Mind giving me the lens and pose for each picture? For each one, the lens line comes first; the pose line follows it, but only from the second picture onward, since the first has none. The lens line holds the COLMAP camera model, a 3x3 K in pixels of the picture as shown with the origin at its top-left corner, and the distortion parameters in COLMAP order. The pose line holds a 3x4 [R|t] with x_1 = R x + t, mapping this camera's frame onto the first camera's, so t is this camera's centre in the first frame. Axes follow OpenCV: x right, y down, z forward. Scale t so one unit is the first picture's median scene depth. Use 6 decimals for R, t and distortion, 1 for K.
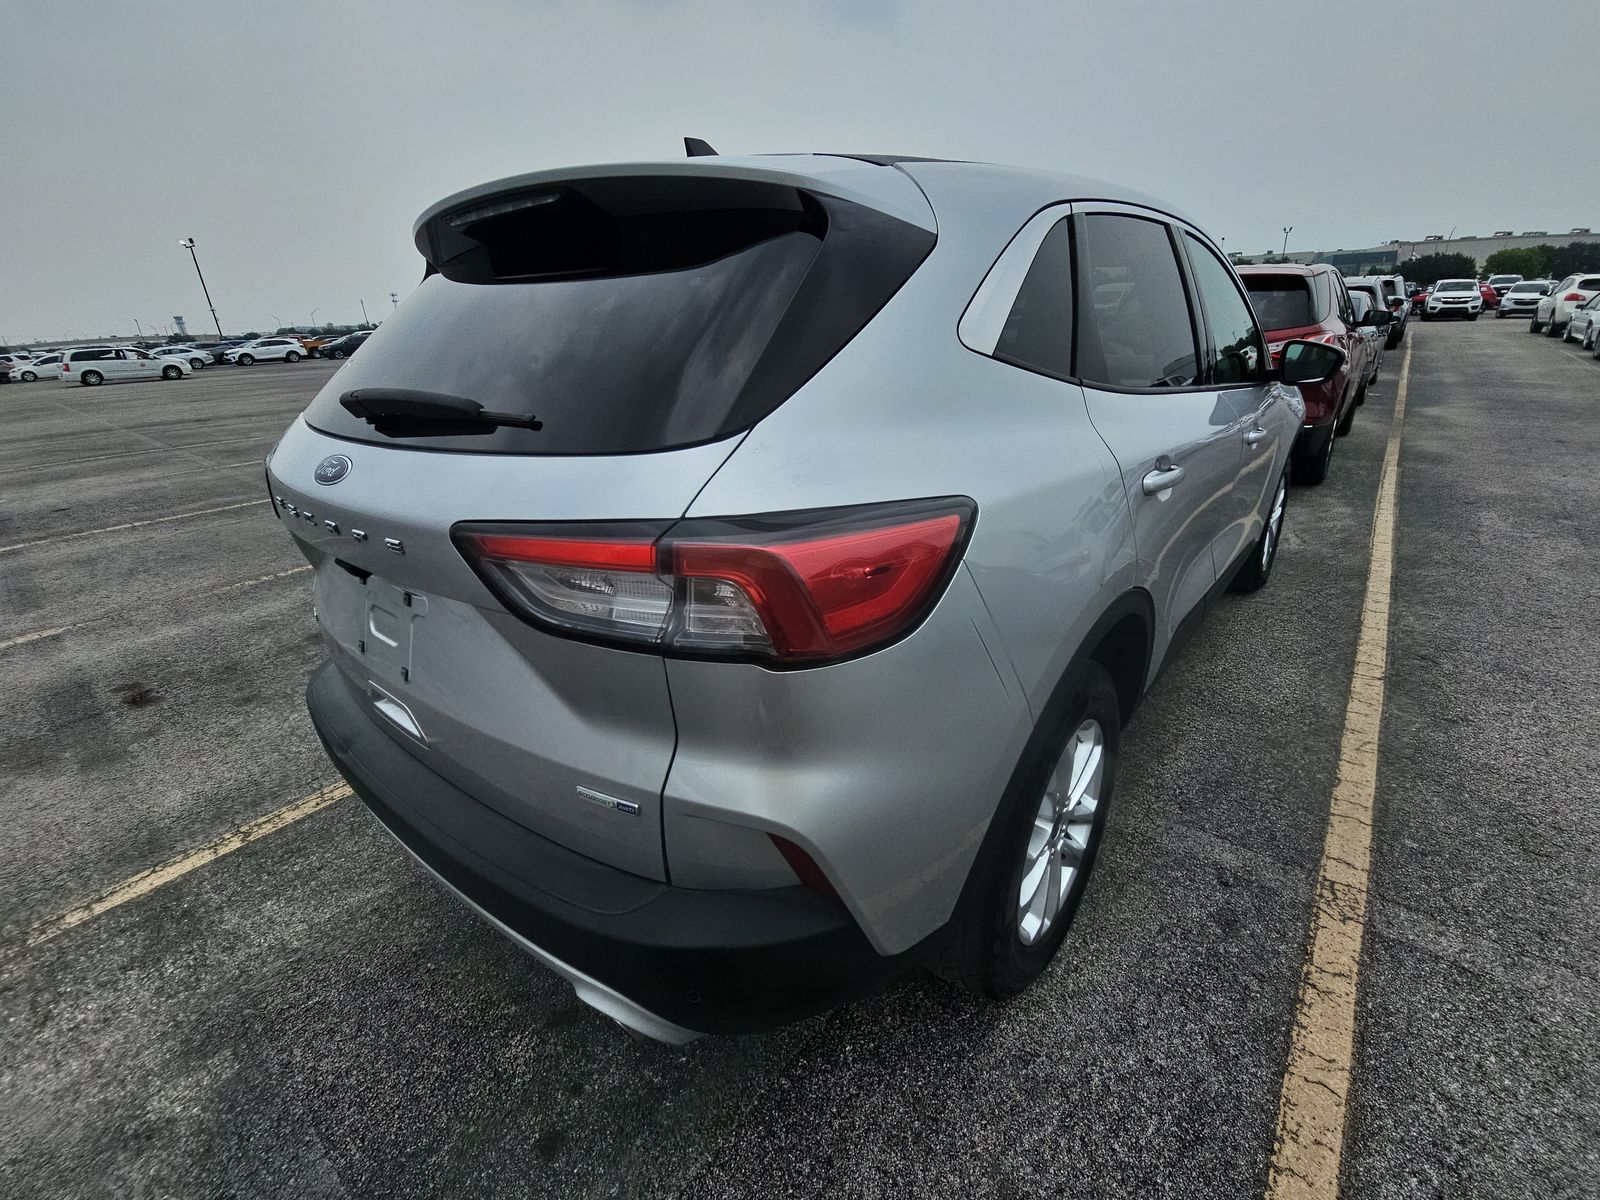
lens RADIAL K [[646.2, 0, 788.0], [0, 646.2, 630.0], [0, 0, 1]] dist [0.027063, -0.016885]
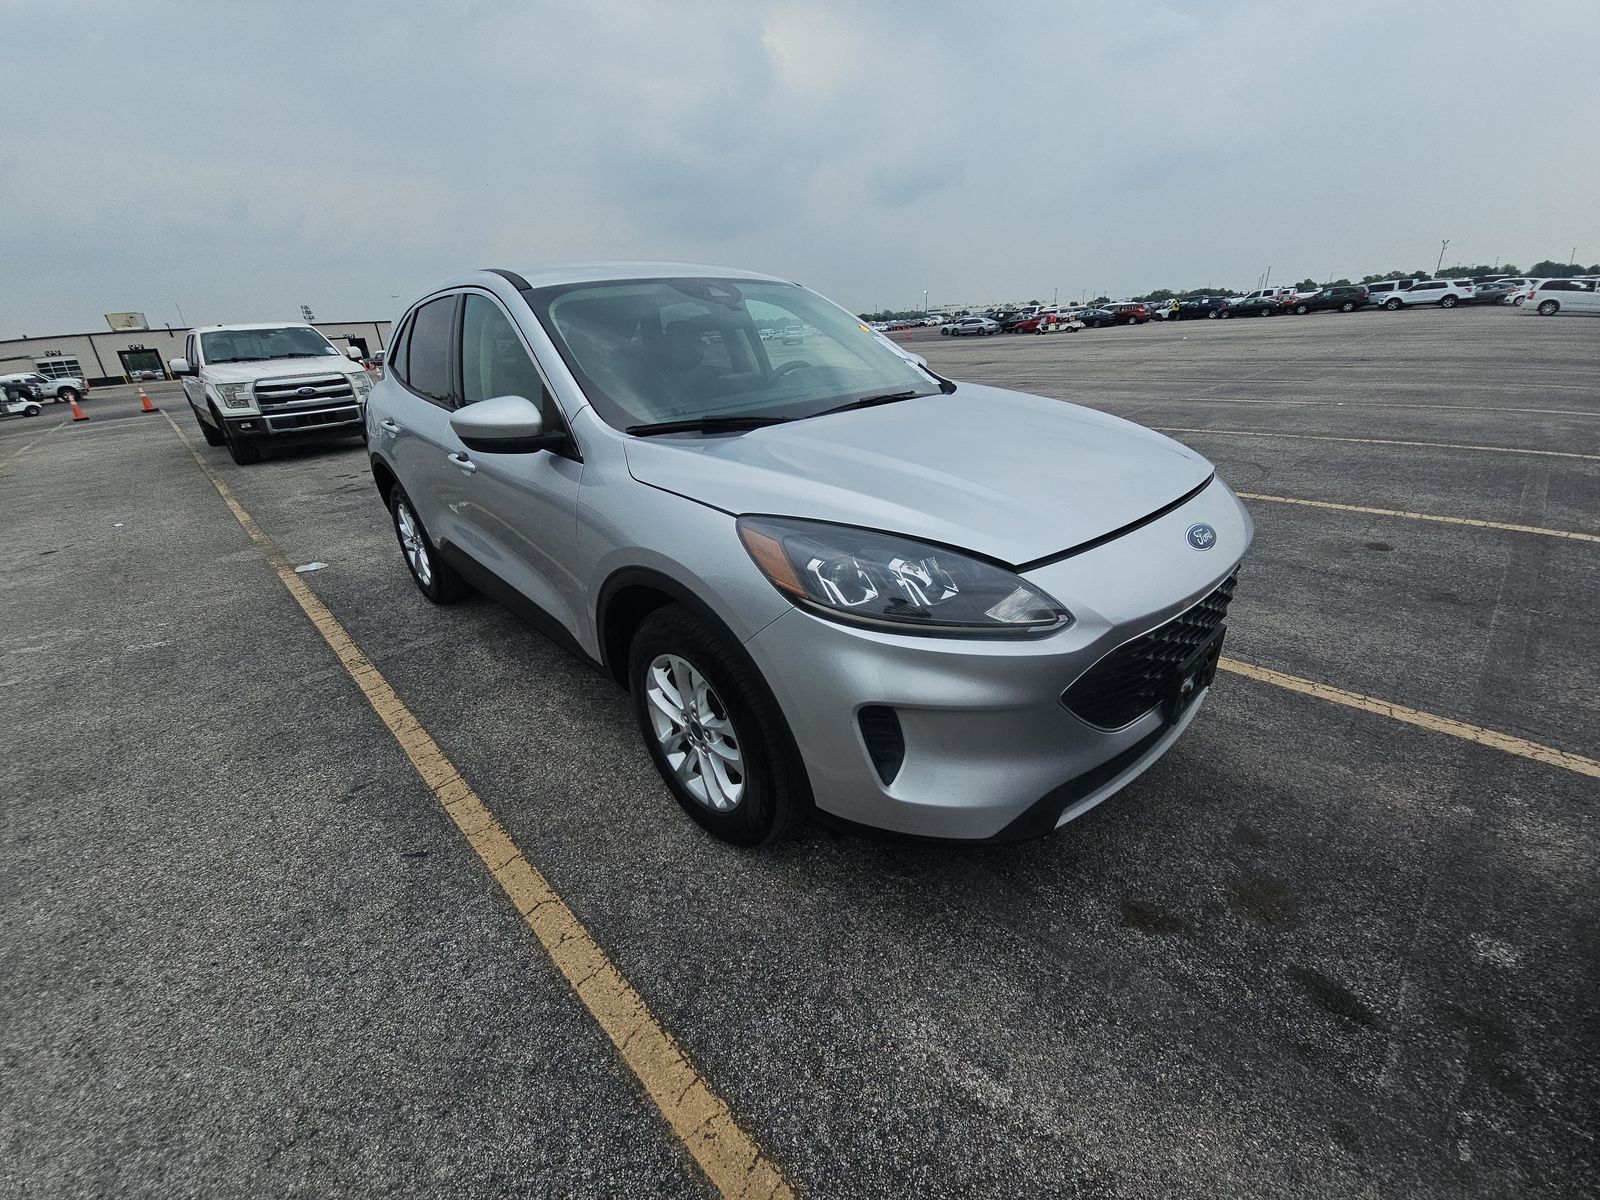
lens RADIAL K [[644.7, 0, 795.5], [0, 644.7, 629.3], [0, 0, 1]] dist [0.022762, -0.016819]
pose [[-0.105159, 0.464718, -0.879192, 1.536632], [-0.369917, 0.802373, 0.468358, -0.689734], [0.923094, 0.374480, 0.087530, 1.299254]]
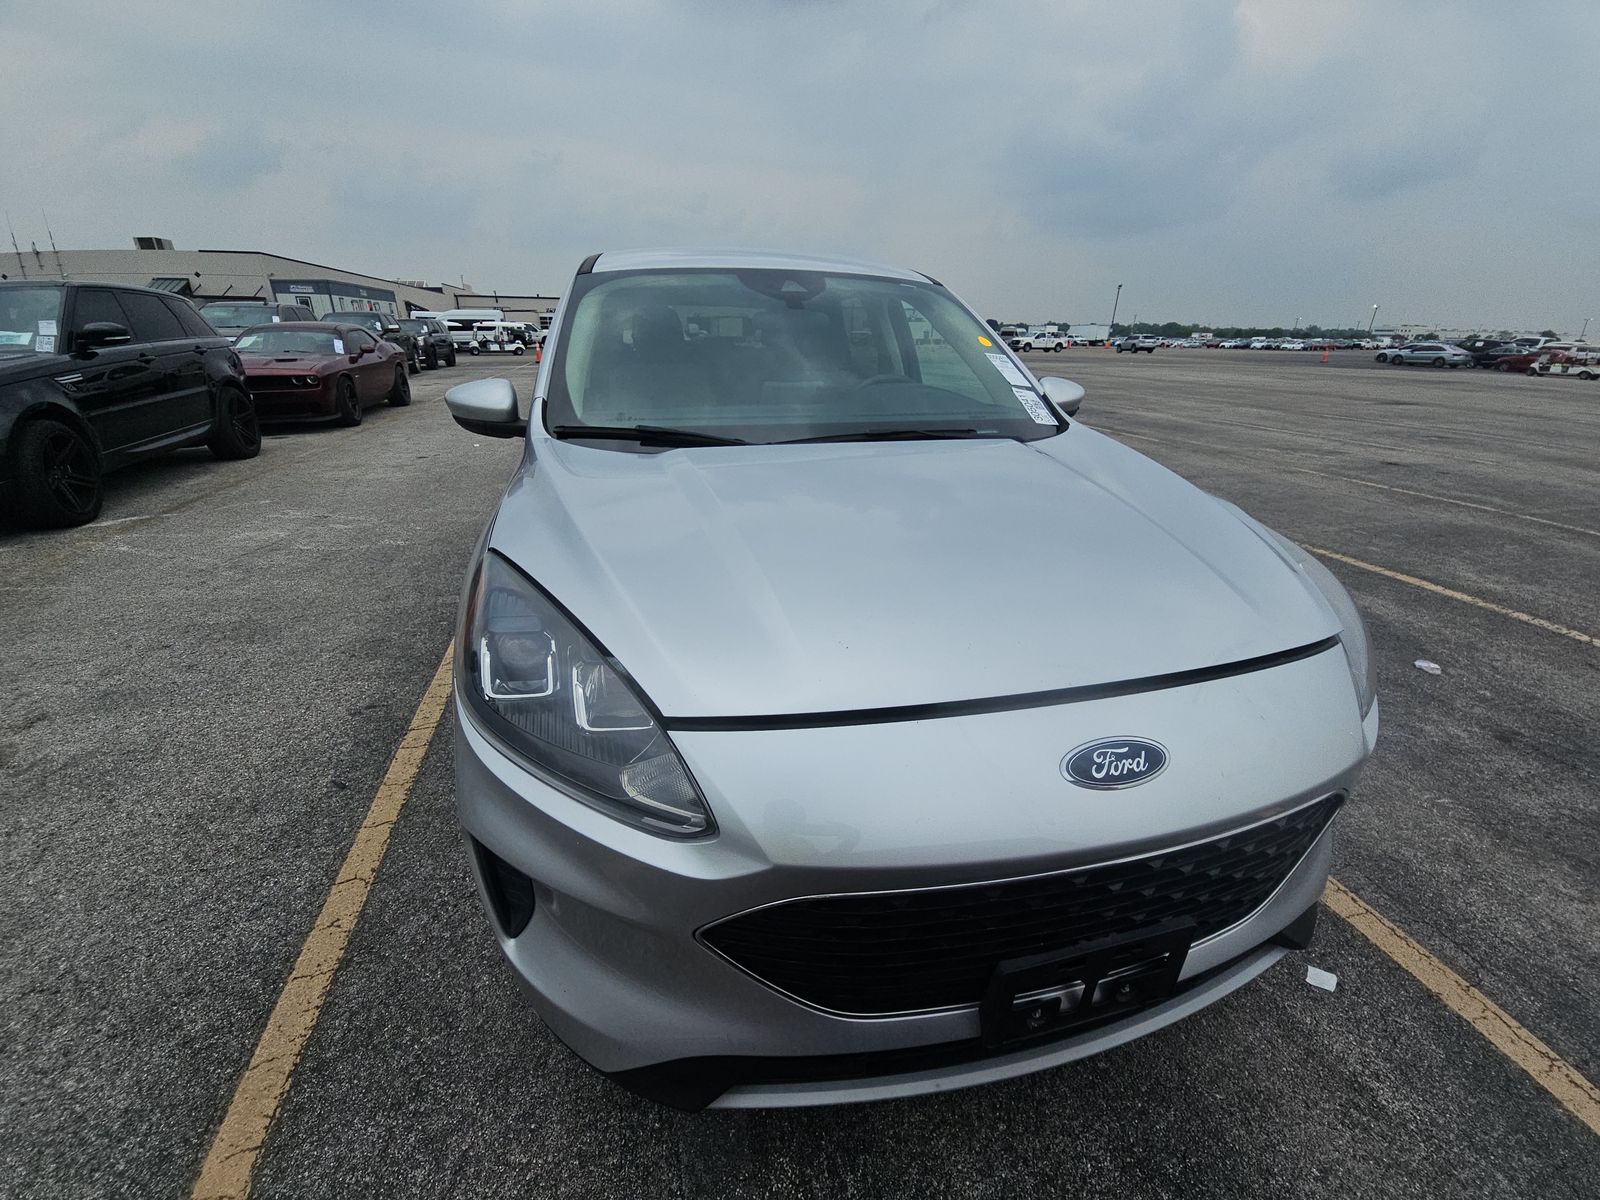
lens RADIAL K [[646.2, 0, 788.0], [0, 646.2, 630.0], [0, 0, 1]] dist [0.027063, -0.016885]
pose [[-0.571330, 0.373902, -0.730602, 1.242199], [-0.342436, 0.700407, 0.626233, -0.814389], [0.745868, 0.607970, -0.272126, 1.591012]]
